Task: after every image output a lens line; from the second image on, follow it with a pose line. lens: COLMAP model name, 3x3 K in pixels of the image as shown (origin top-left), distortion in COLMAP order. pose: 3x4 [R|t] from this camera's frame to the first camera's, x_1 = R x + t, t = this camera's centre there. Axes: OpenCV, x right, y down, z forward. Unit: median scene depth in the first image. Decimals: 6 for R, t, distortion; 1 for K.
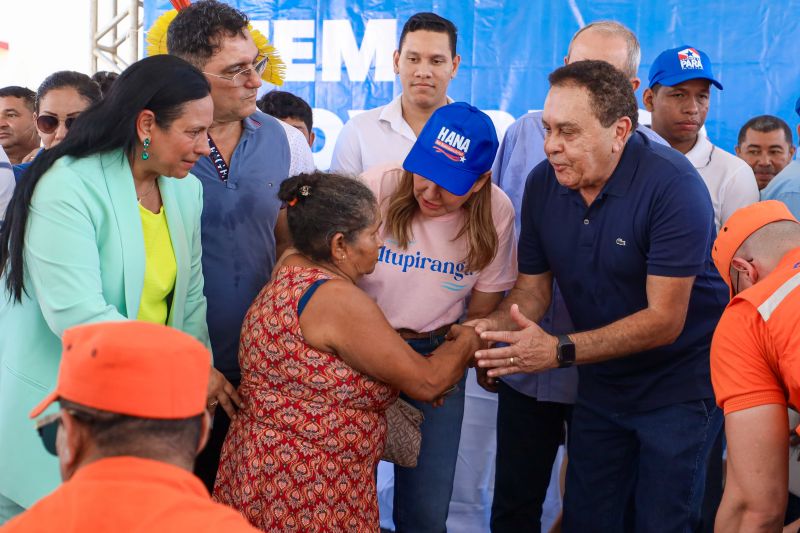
lens RADIAL K [[787.2, 0, 398.9], [0, 787.2, 264.0], [0, 0, 1]] dist [0.003913, 0.019950]
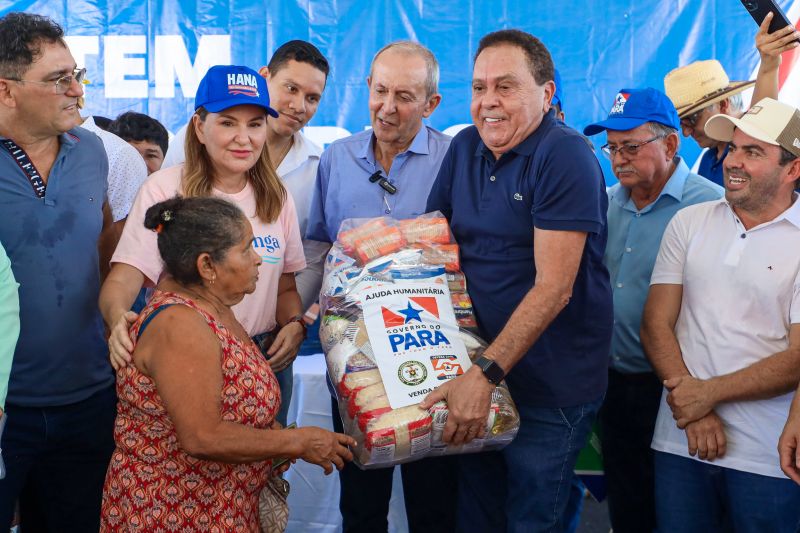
lens RADIAL K [[787.2, 0, 398.9], [0, 787.2, 264.0], [0, 0, 1]] dist [0.003913, 0.019950]
pose [[0.998206, -0.013258, 0.058379, 0.147525], [0.014988, 0.999458, -0.029305, 0.010150], [-0.057959, 0.030127, 0.997864, 0.003919]]
